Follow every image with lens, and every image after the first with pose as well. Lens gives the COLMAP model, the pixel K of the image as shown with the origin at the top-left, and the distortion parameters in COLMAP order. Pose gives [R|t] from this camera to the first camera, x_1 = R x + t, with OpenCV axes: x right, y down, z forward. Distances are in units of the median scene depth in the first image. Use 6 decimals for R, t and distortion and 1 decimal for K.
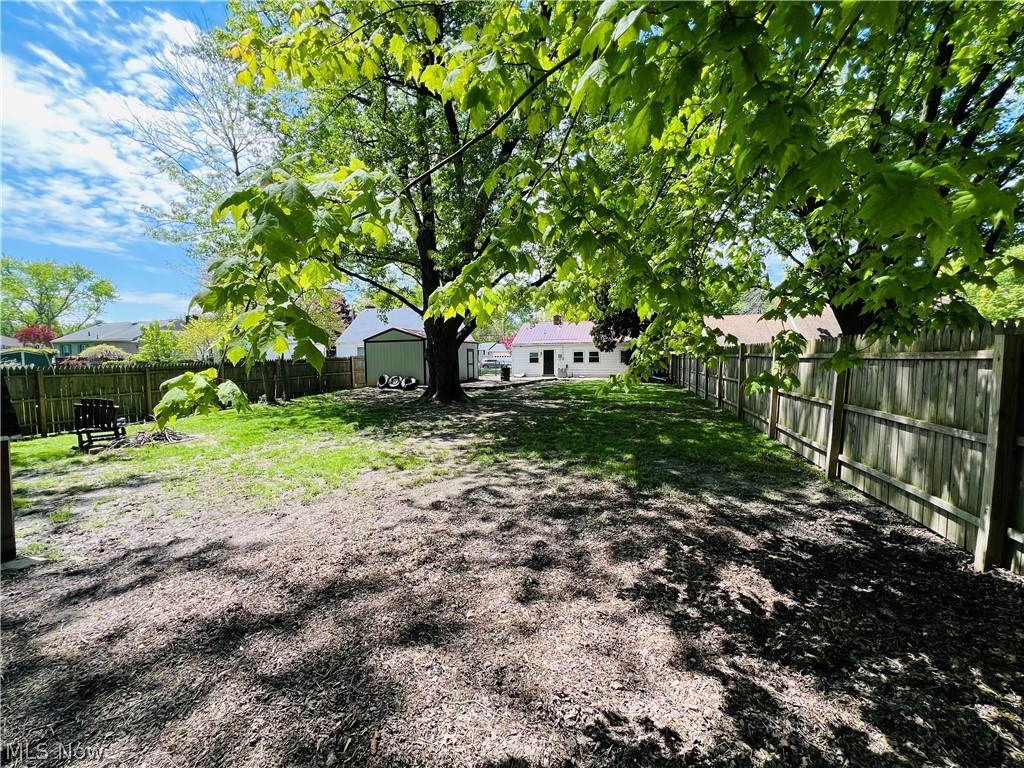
lens RADIAL K [[407.9, 0, 512.8], [0, 407.9, 385.8], [0, 0, 1]] dist [-0.002145, 0.000546]
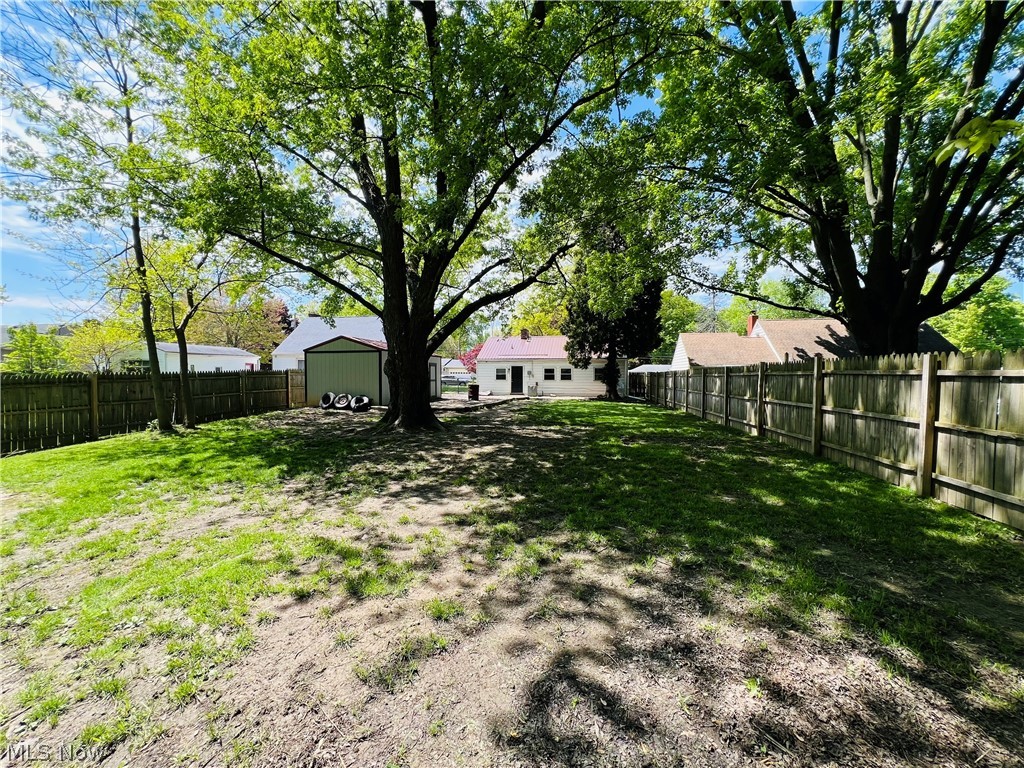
lens RADIAL K [[407.9, 0, 511.6], [0, 407.9, 386.6], [0, 0, 1]] dist [-0.002145, 0.000546]
pose [[0.993430, 0.008807, 0.114103, -0.059273], [-0.004243, 0.999183, -0.040181, -0.009982], [-0.114364, 0.039433, 0.992656, 0.191302]]
